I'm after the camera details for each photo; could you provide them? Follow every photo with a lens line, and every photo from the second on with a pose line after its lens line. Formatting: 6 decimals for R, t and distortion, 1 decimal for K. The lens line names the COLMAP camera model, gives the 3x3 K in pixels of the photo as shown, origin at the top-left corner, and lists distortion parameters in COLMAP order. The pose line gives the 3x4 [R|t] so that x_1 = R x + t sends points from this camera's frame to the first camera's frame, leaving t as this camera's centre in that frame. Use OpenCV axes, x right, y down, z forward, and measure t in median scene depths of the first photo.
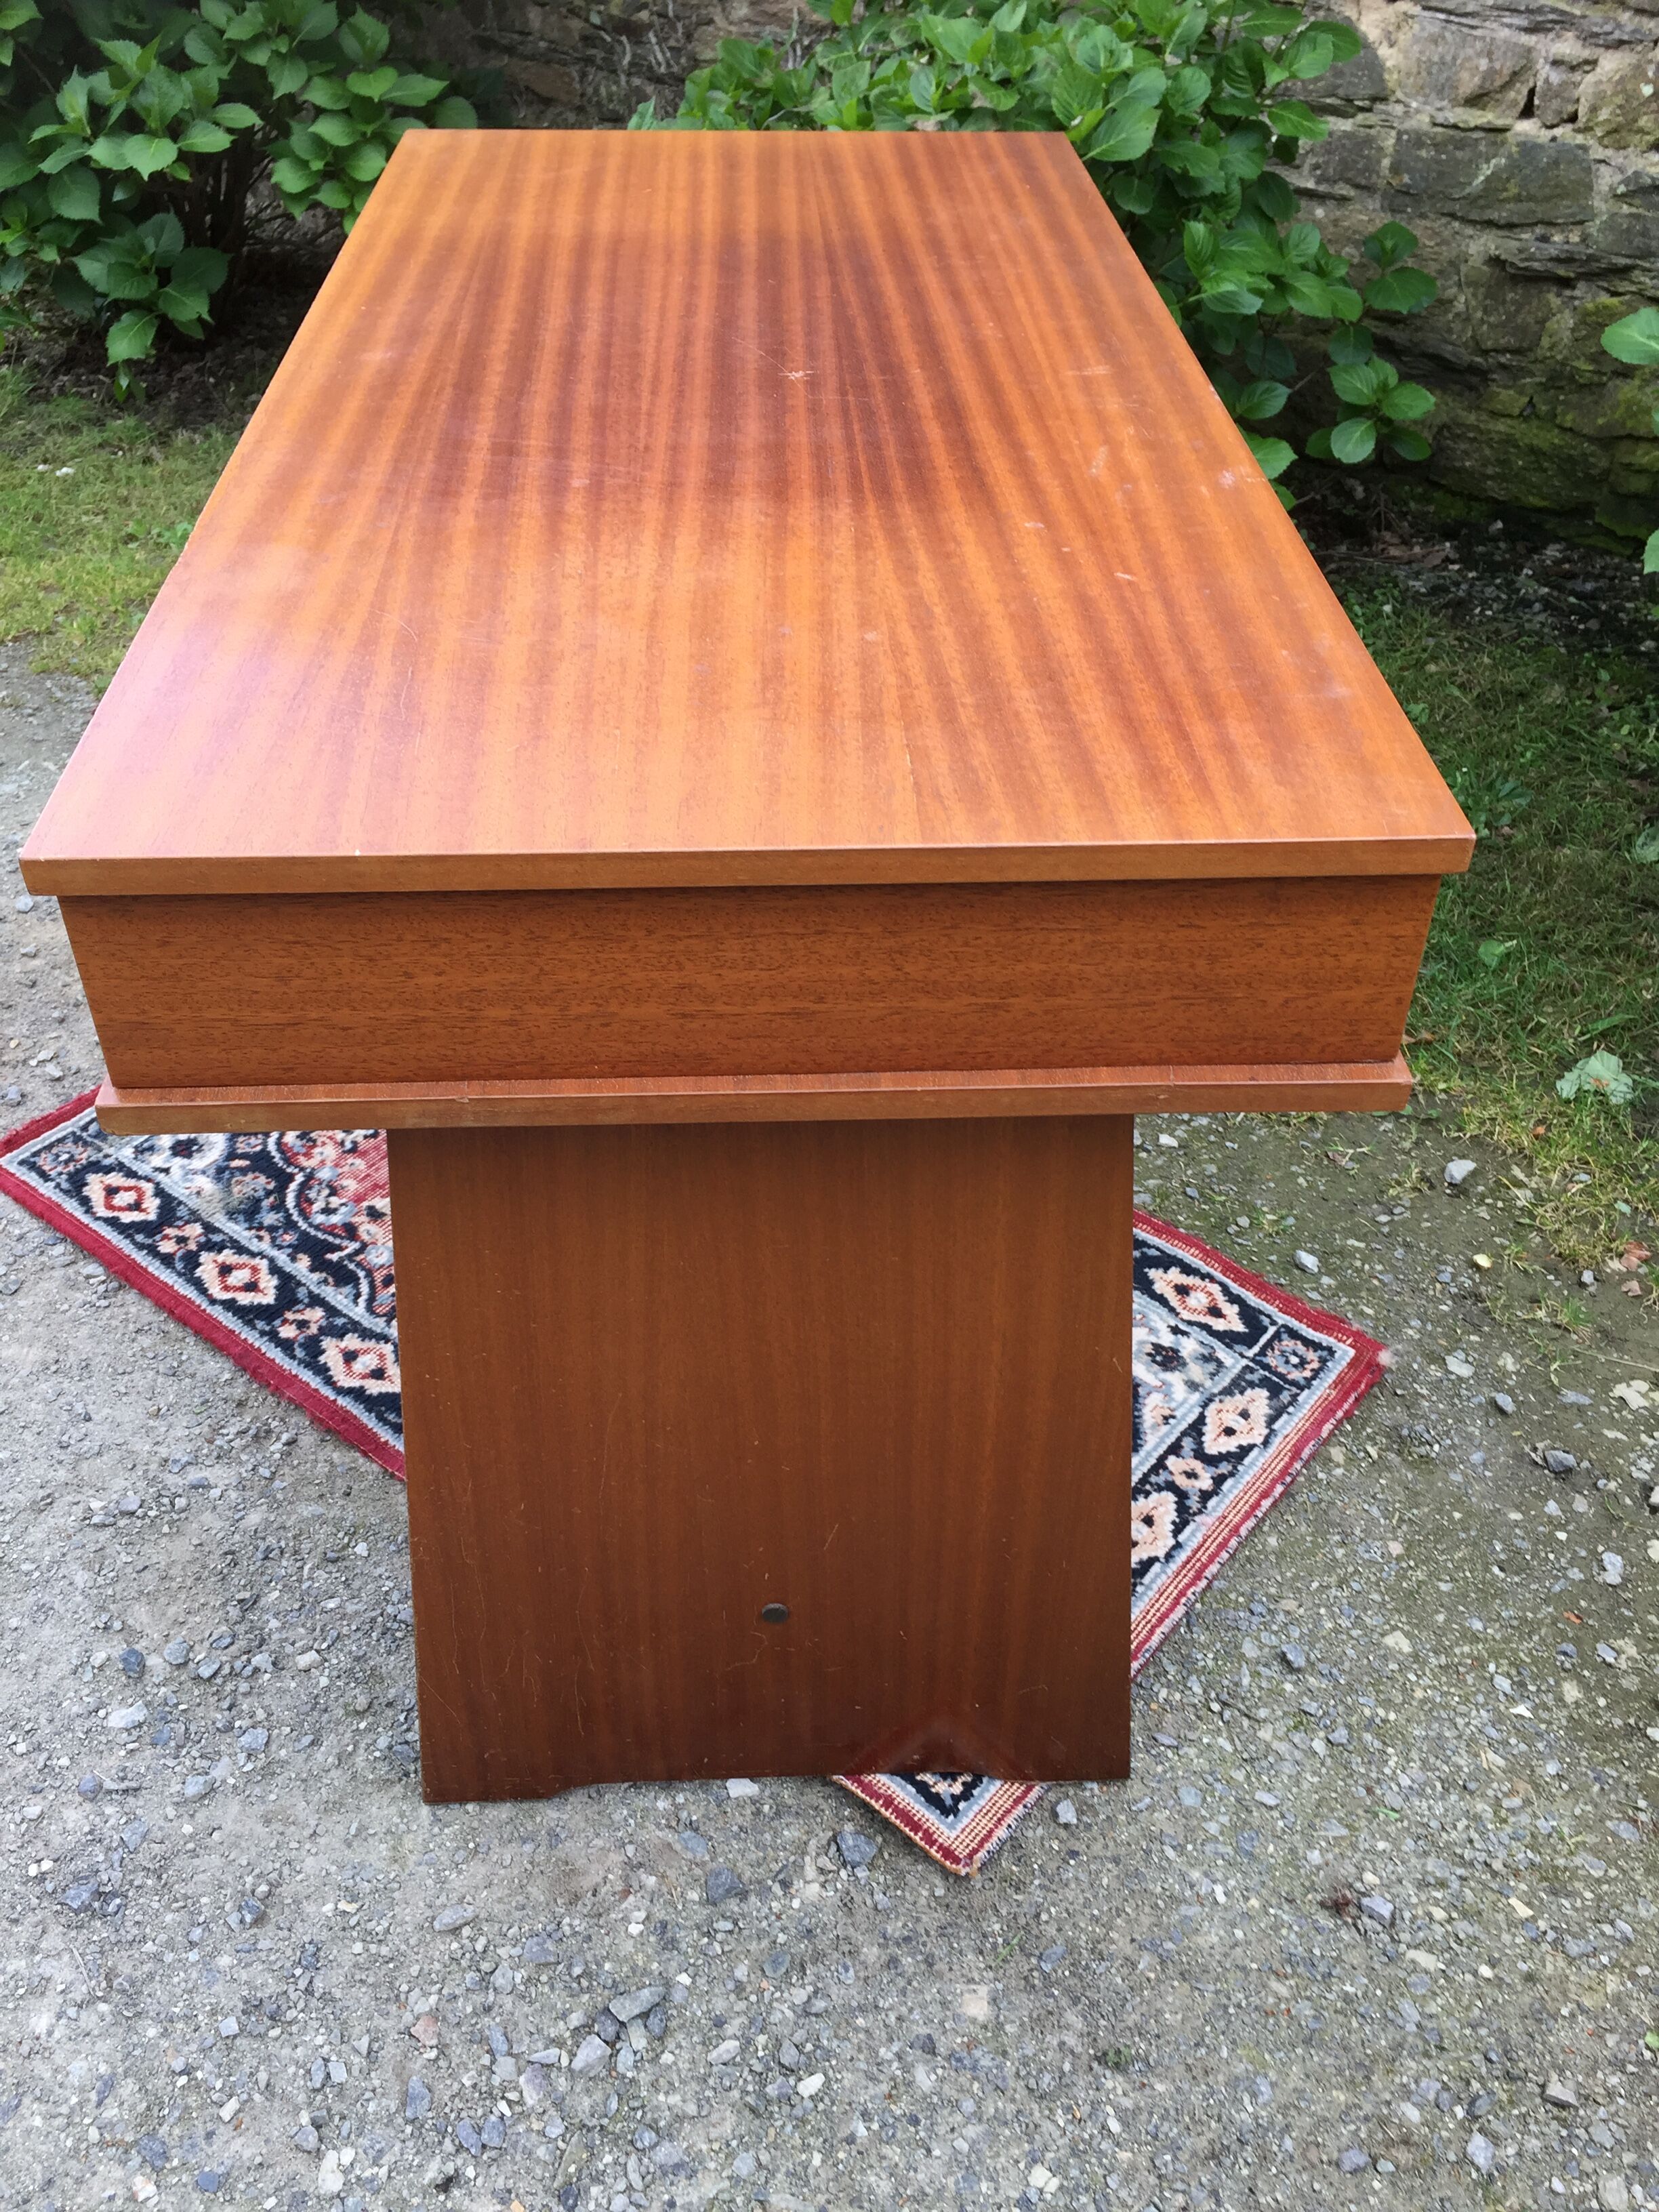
lens RADIAL K [[1927.3, 0, 832.2], [0, 1927.3, 1102.4], [0, 0, 1]] dist [0.080802, -0.120169]
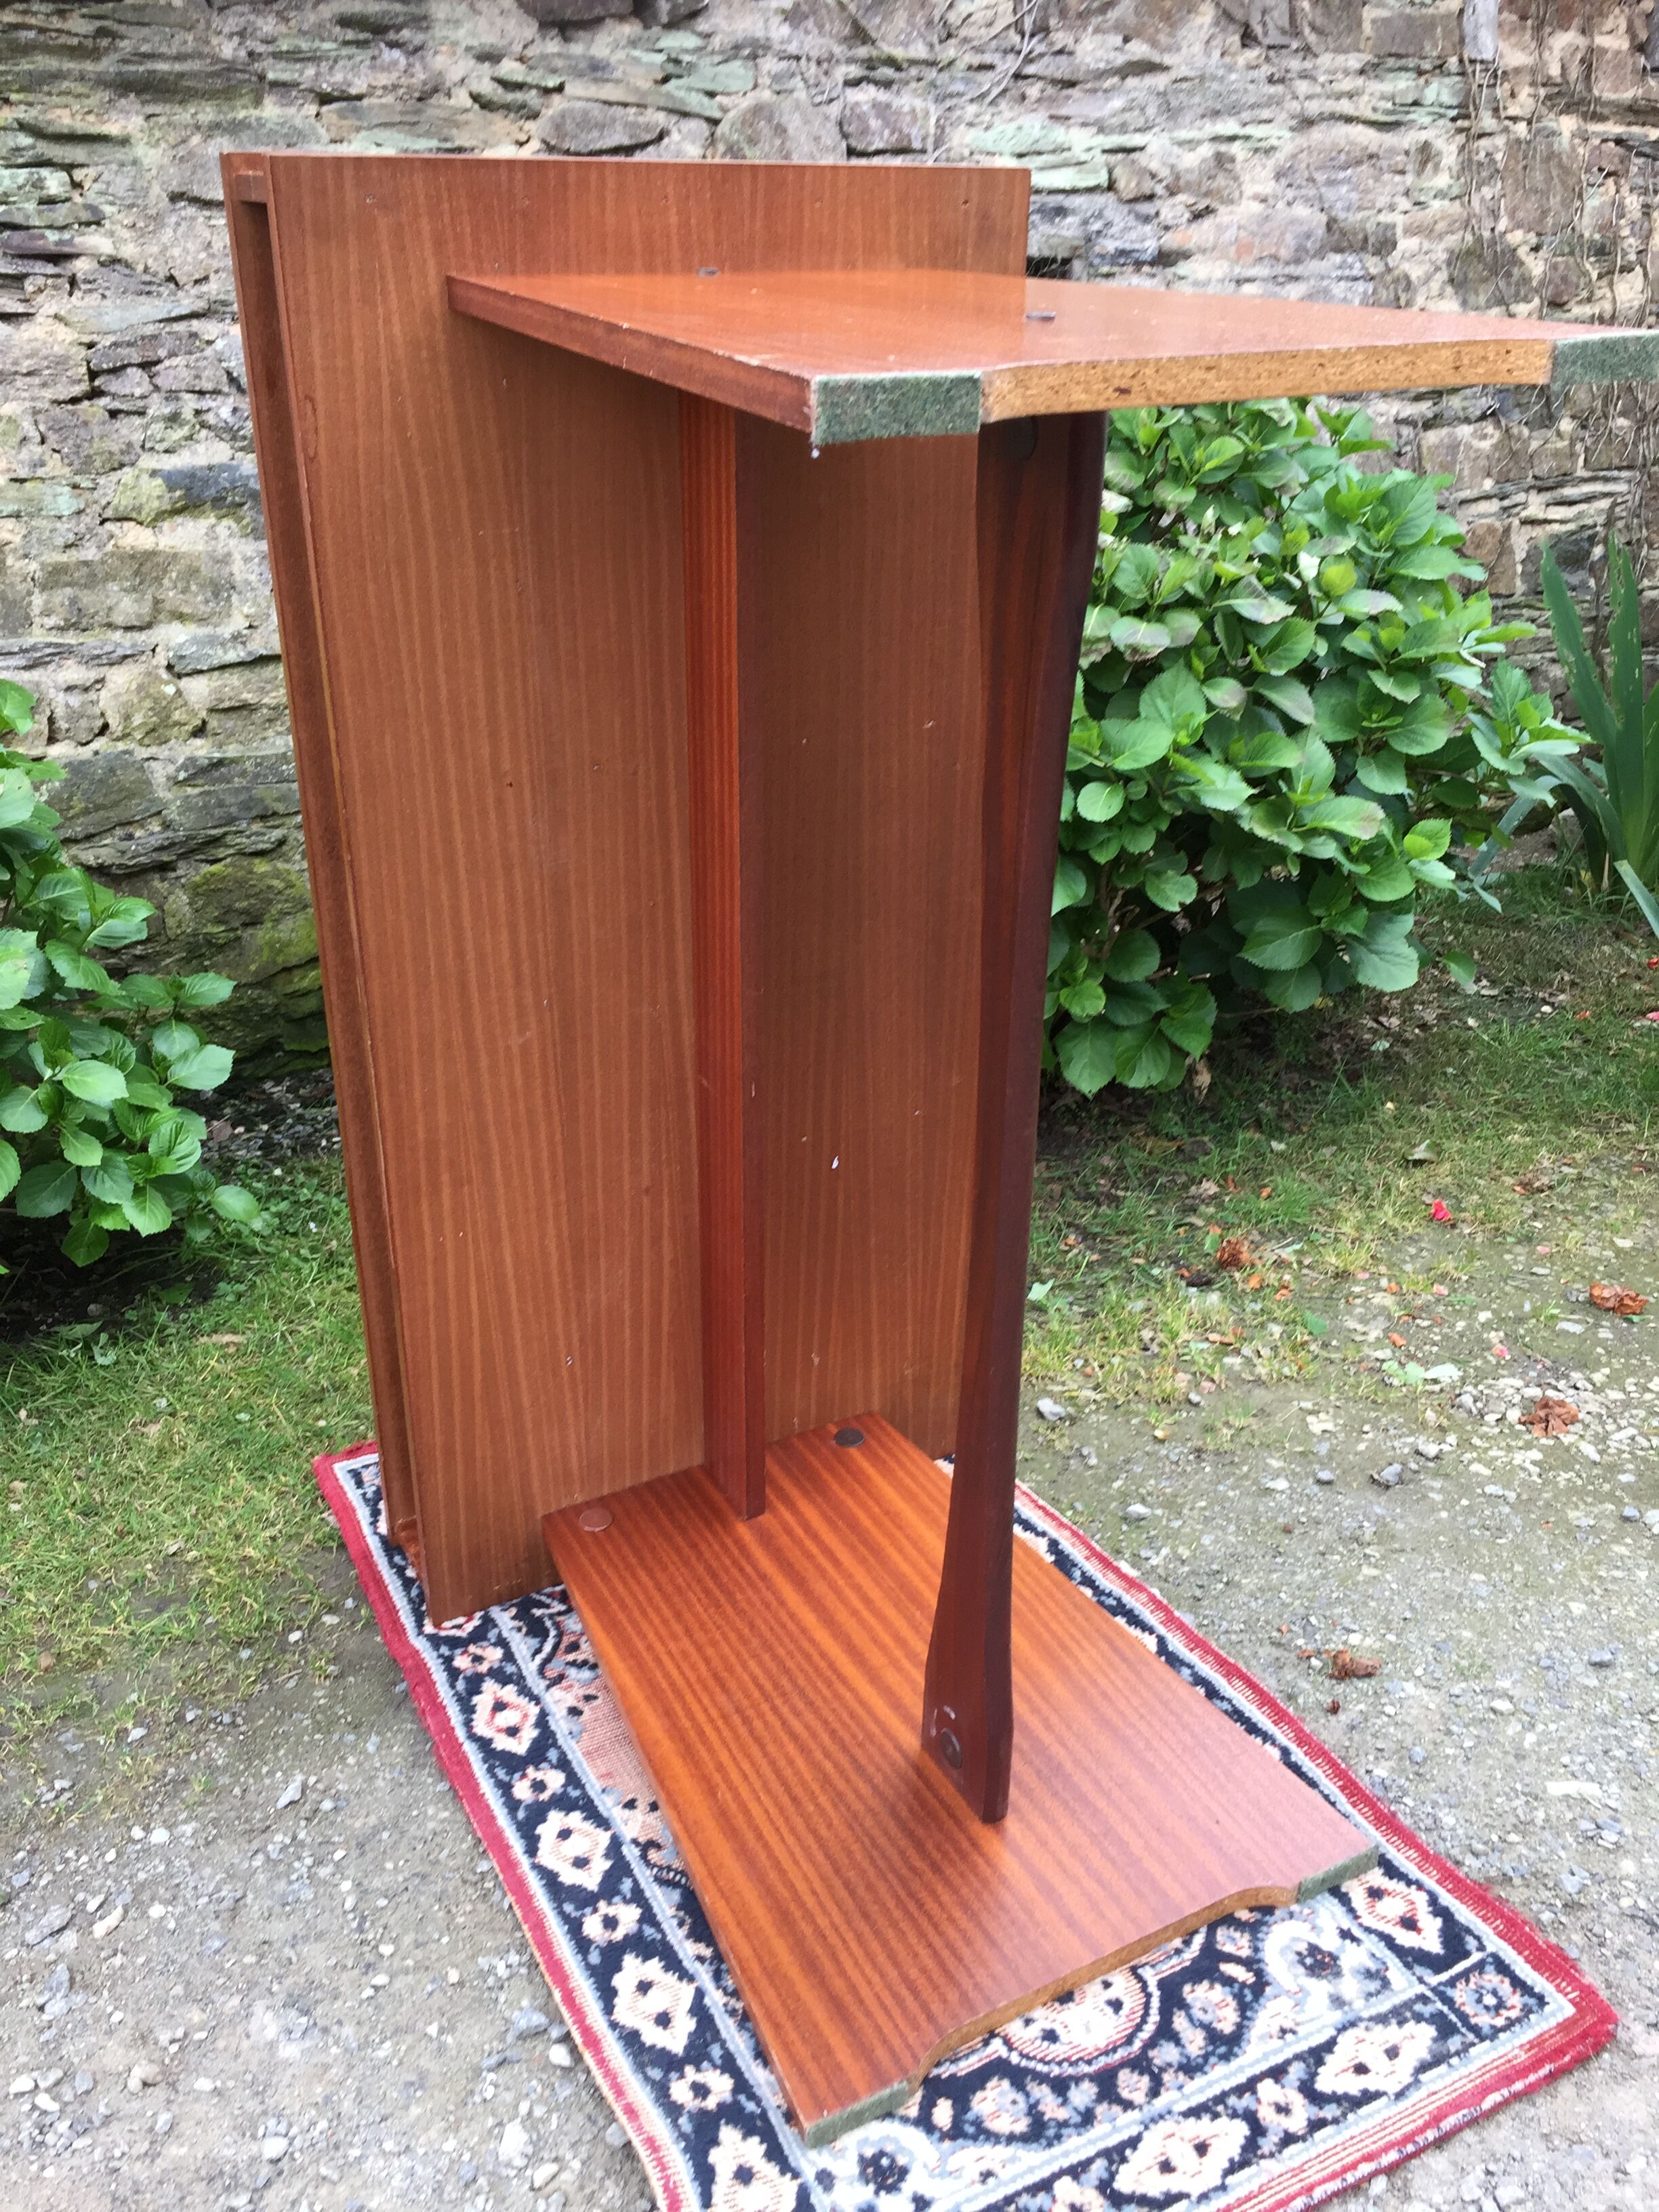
lens RADIAL K [[1879.9, 0, 831.4], [0, 1879.9, 1114.5], [0, 0, 1]] dist [0.088965, -0.126367]
pose [[0.374516, -0.364127, 0.852731, -0.739910], [0.606275, 0.791996, 0.071919, -0.304759], [-0.701547, 0.490055, 0.517376, 0.510279]]
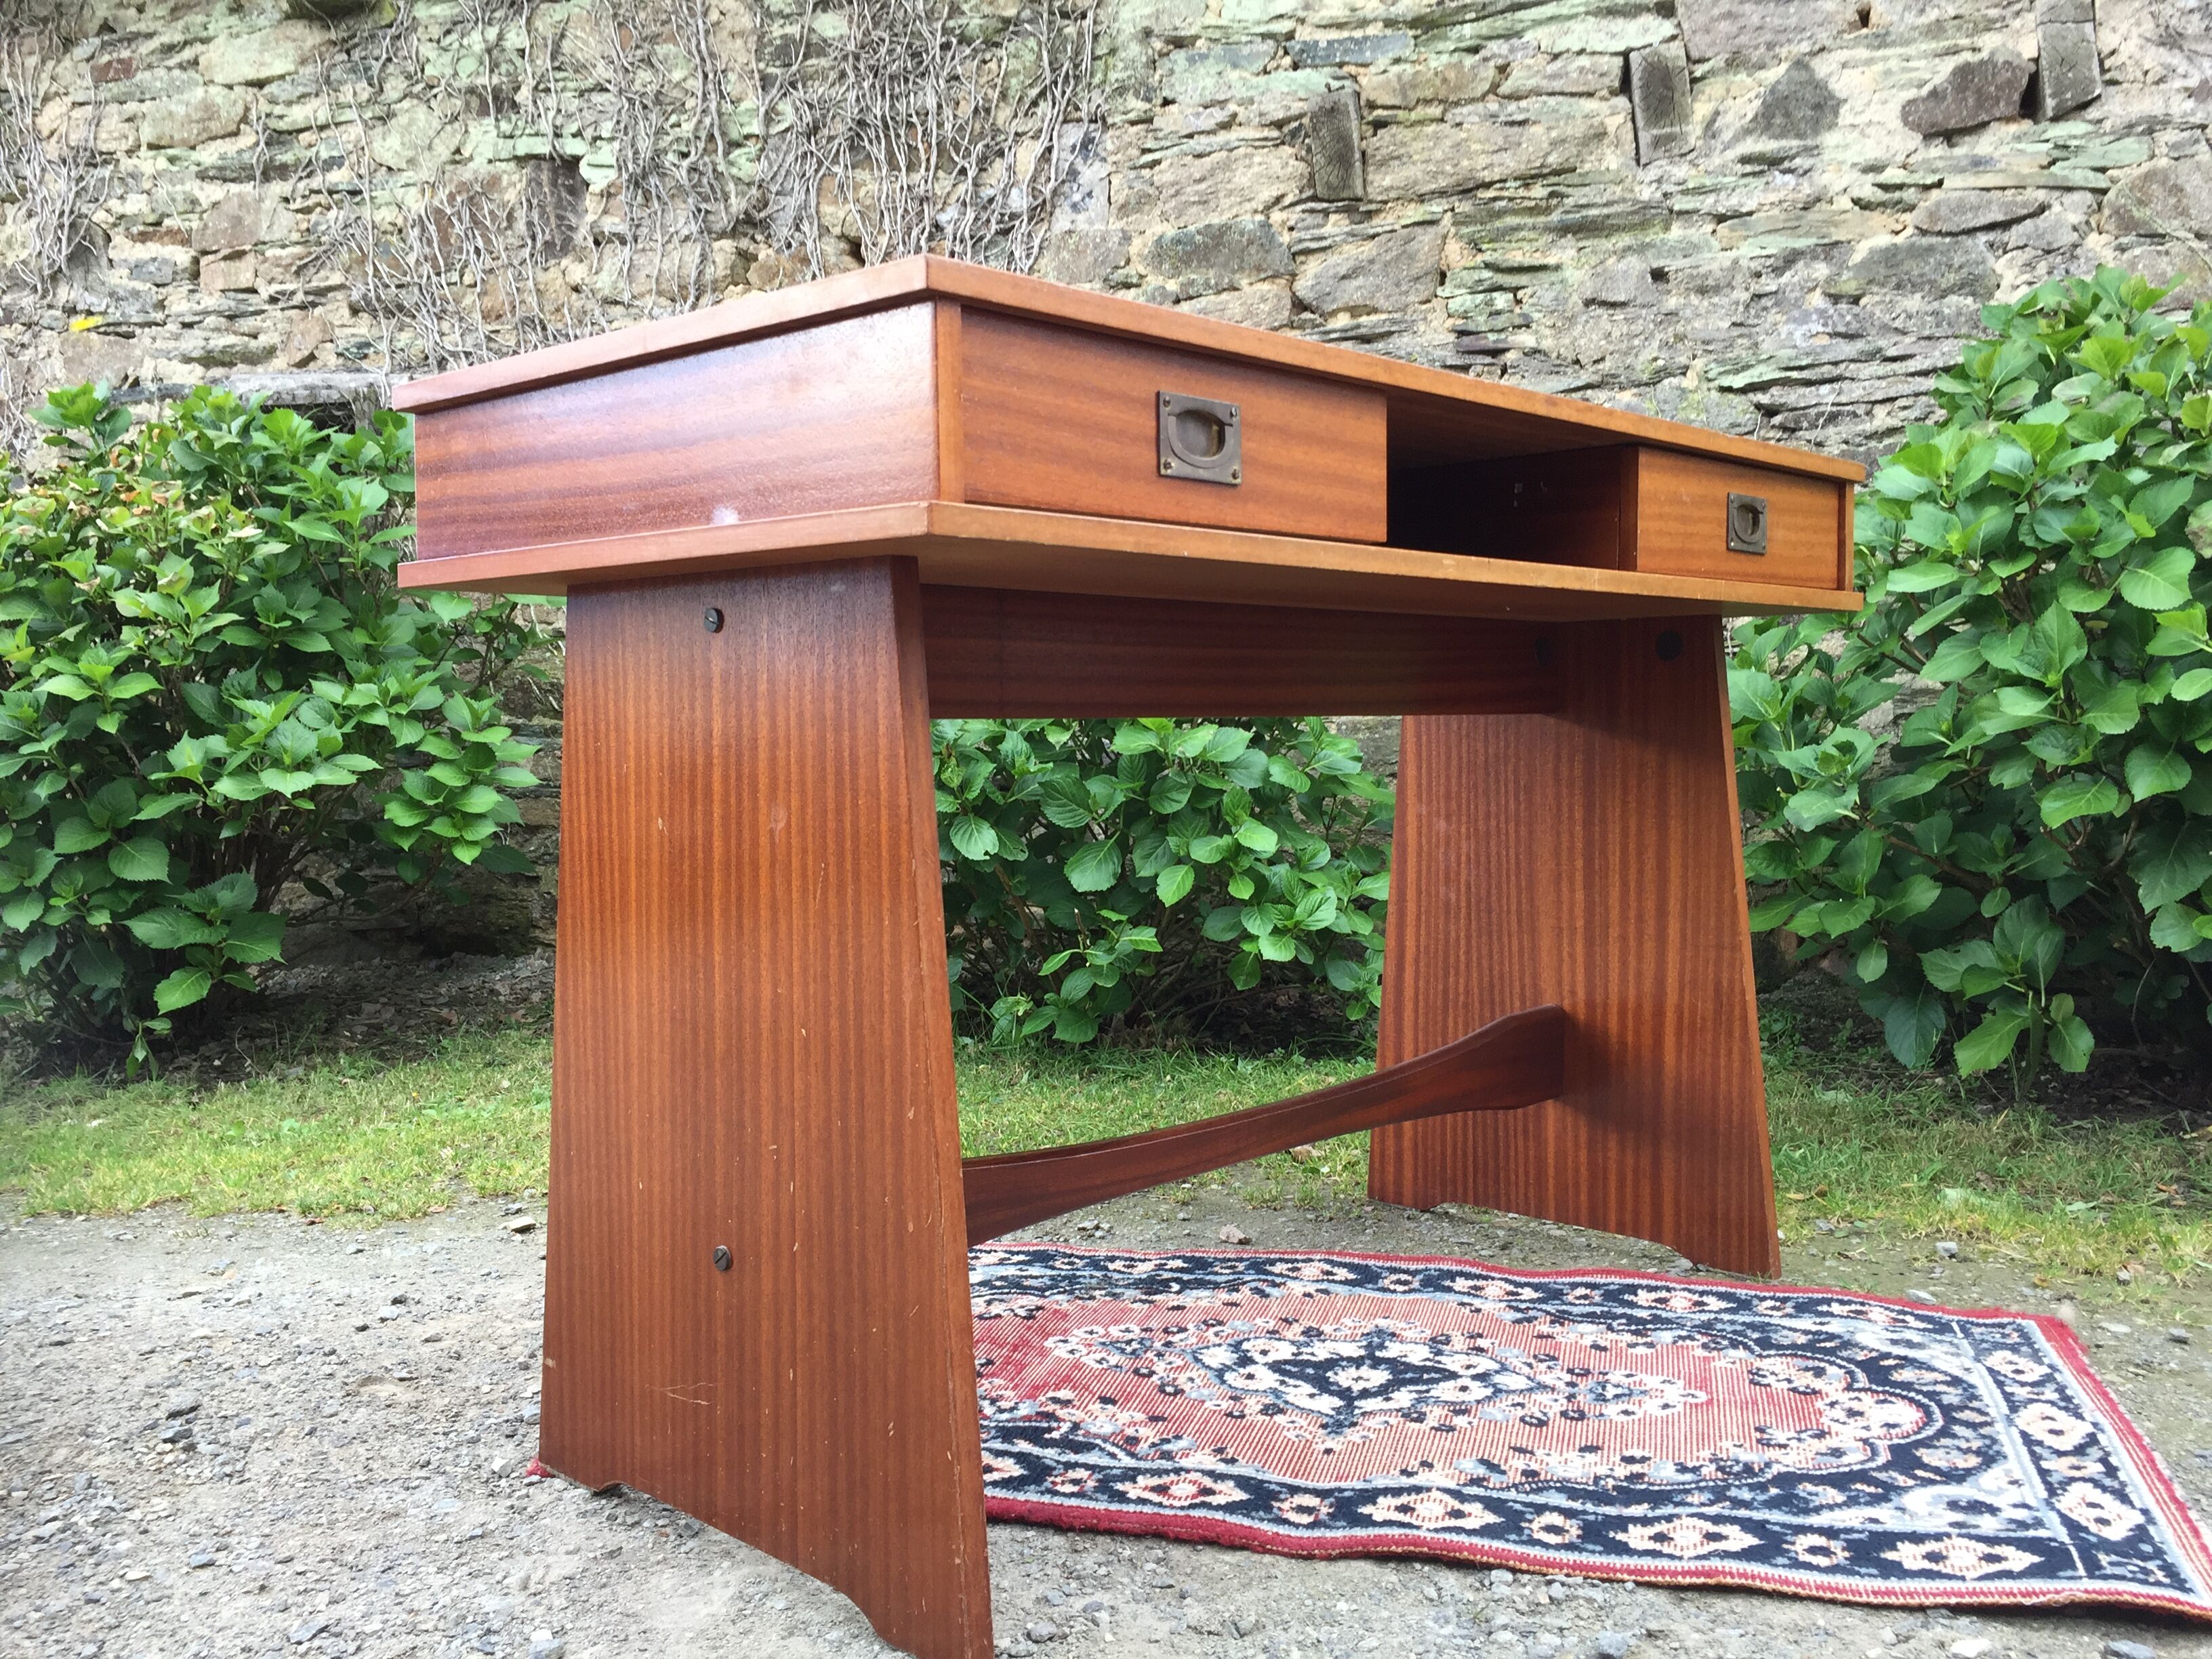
lens RADIAL K [[1871.0, 0, 1100.5], [0, 1871.0, 824.5], [0, 0, 1]] dist [0.081094, -0.107260]
pose [[0.929448, -0.046241, 0.366043, -0.590153], [0.250596, 0.807277, -0.534327, 0.352001], [-0.270791, 0.588358, 0.761910, 0.224078]]
